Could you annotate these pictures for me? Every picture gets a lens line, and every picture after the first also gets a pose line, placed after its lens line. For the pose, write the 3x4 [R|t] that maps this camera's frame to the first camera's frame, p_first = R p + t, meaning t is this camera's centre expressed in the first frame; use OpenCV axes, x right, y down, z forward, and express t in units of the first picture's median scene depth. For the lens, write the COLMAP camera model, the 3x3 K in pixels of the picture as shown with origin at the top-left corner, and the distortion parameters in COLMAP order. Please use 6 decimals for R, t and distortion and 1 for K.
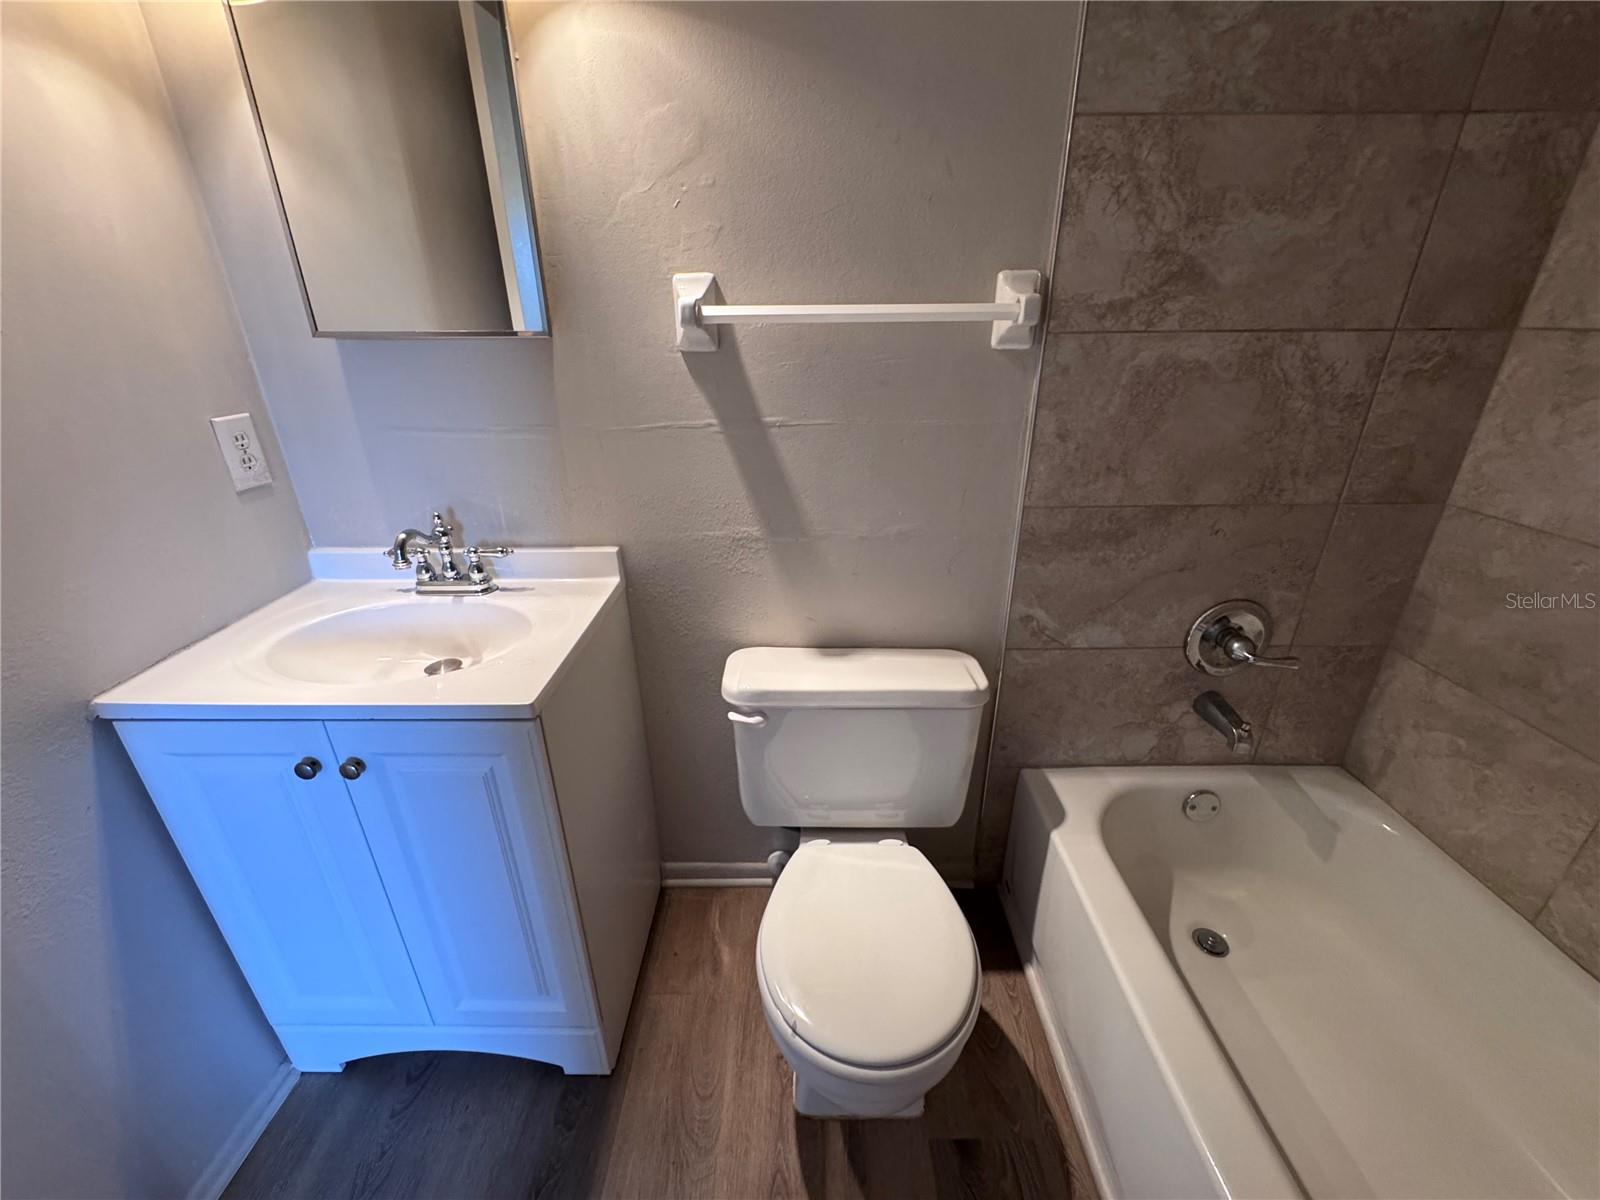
lens RADIAL K [[643.8, 0, 799.8], [0, 643.8, 599.1], [0, 0, 1]] dist [-0.004996, 0.000678]
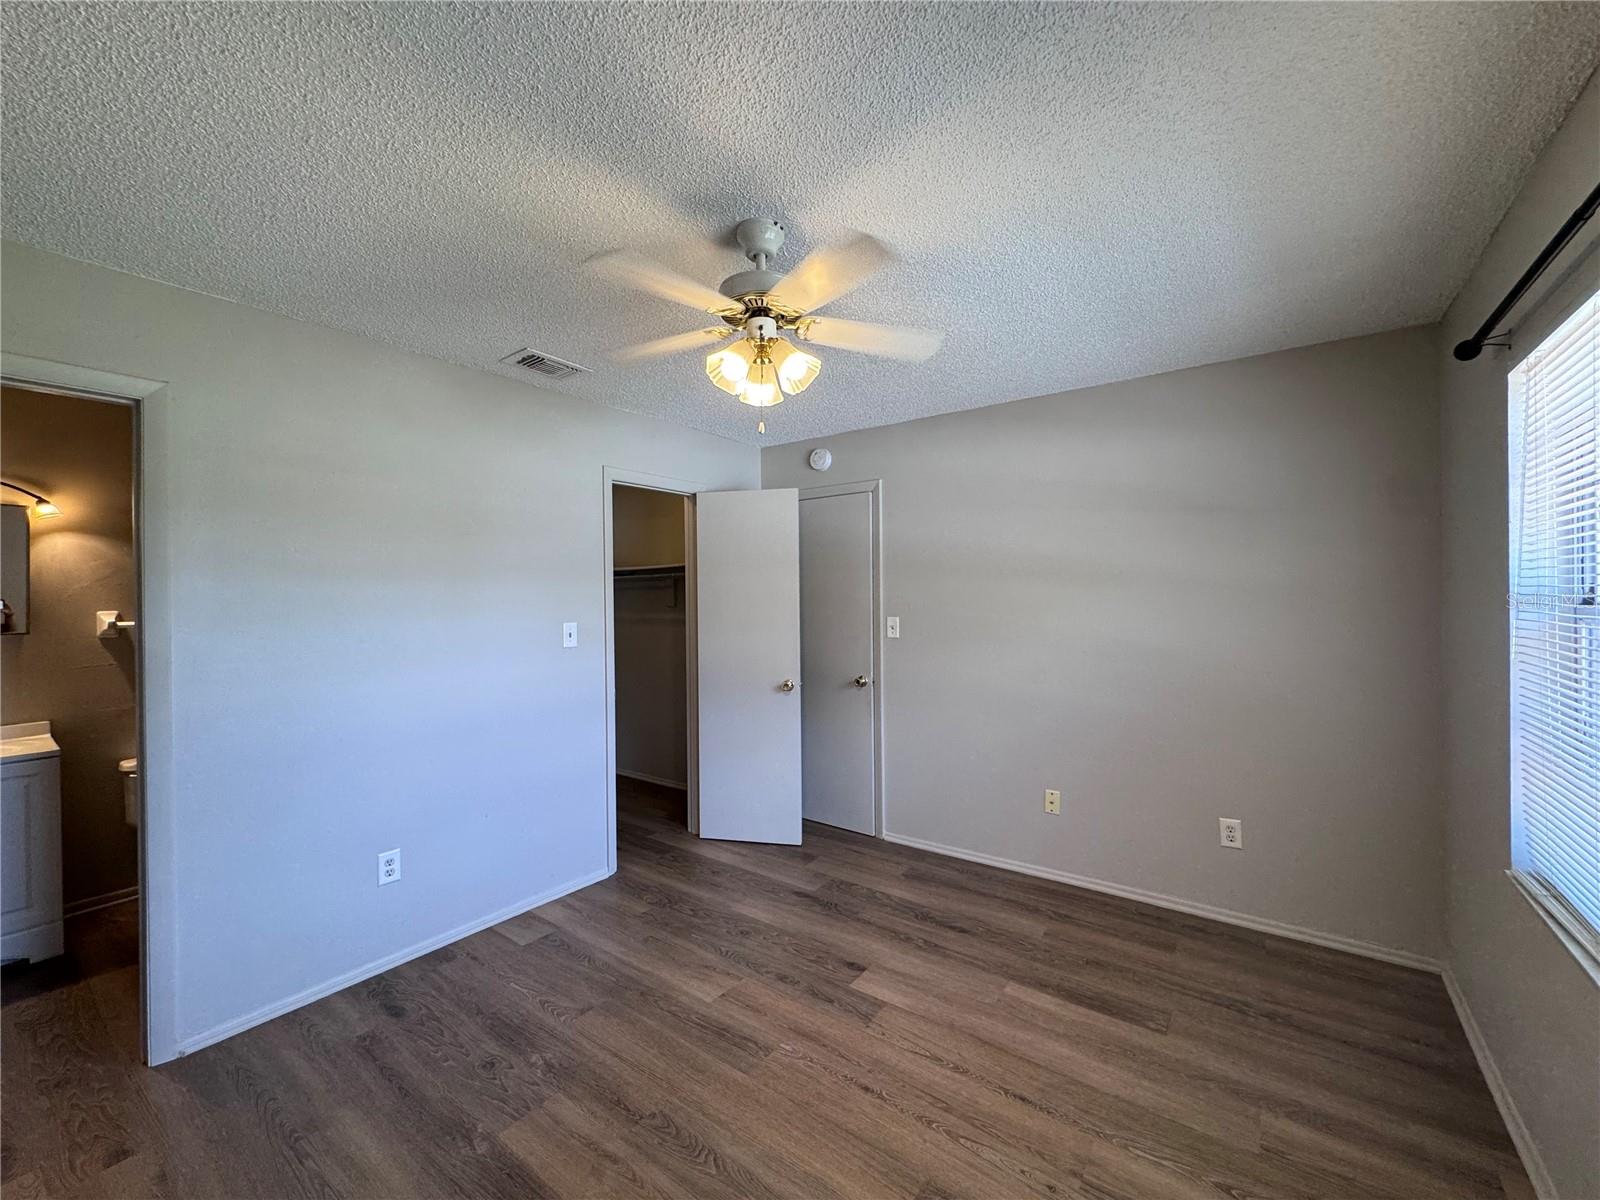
lens RADIAL K [[643.8, 0, 799.8], [0, 643.8, 599.1], [0, 0, 1]] dist [-0.004996, 0.000678]
pose [[0.589204, -0.000478, 0.807984, -0.574479], [0.328969, 0.913504, -0.239353, 0.982935], [-0.737982, 0.406829, 0.538398, -2.446674]]
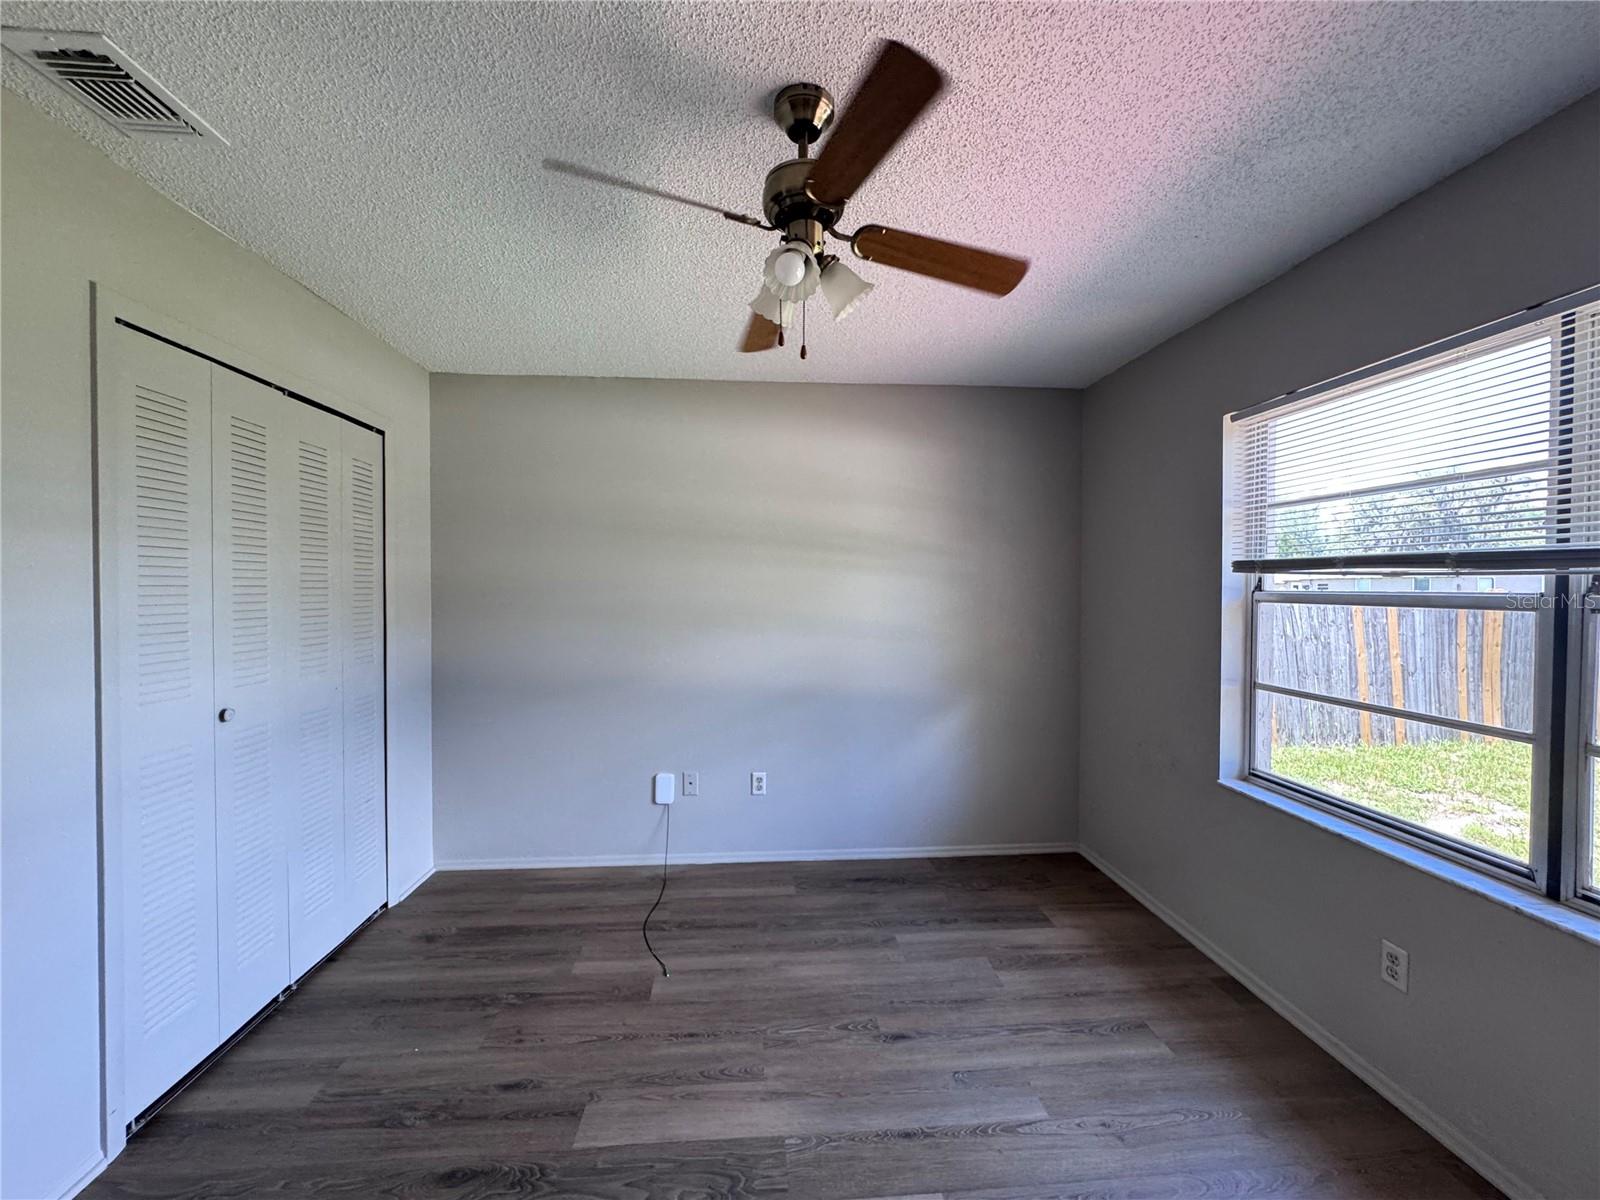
lens RADIAL K [[643.8, 0, 799.8], [0, 643.8, 599.1], [0, 0, 1]] dist [-0.004996, 0.000678]
pose [[-0.088009, -0.013041, 0.996034, -0.523299], [0.398425, 0.915986, 0.047198, 0.656829], [-0.912969, 0.400999, -0.075419, -1.586384]]
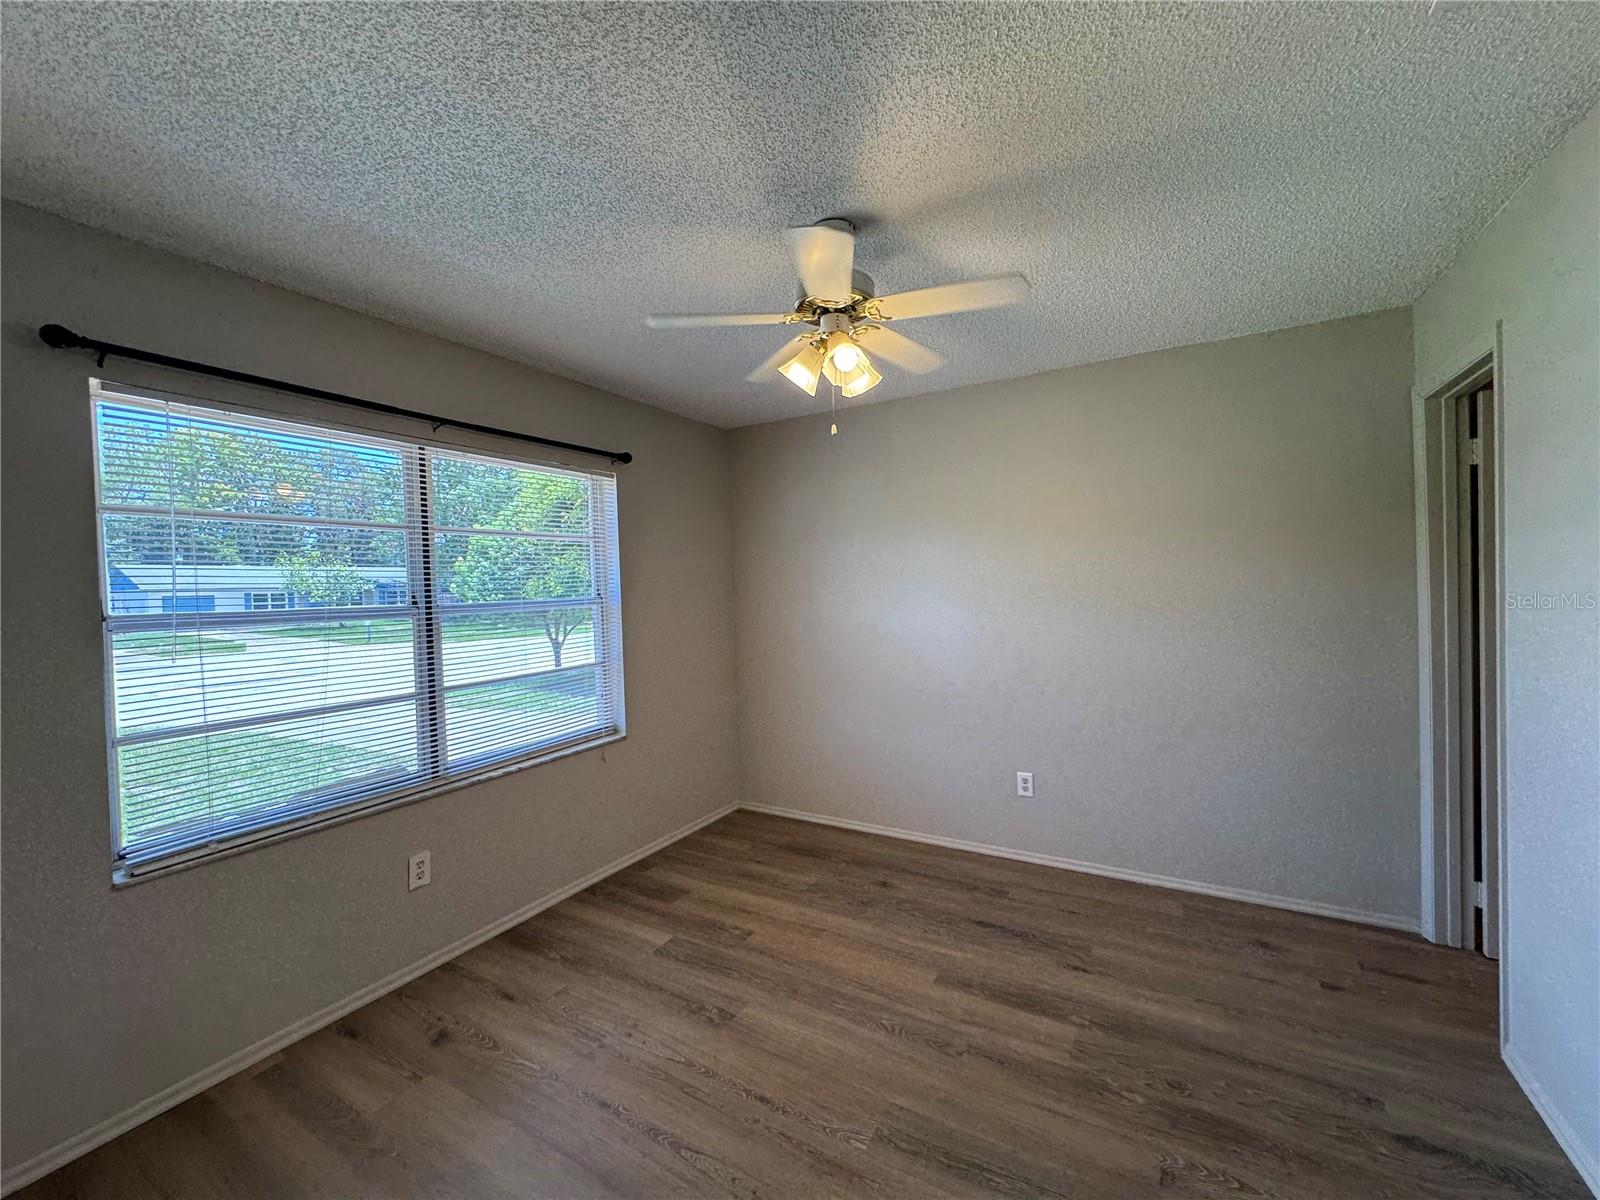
lens RADIAL K [[643.8, 0, 799.8], [0, 643.8, 599.1], [0, 0, 1]] dist [-0.004996, 0.000678]
pose [[-0.495595, 0.035558, -0.867826, 1.892656], [-0.322422, 0.920236, 0.221833, 0.347870], [0.806492, 0.389745, -0.444599, -1.017456]]
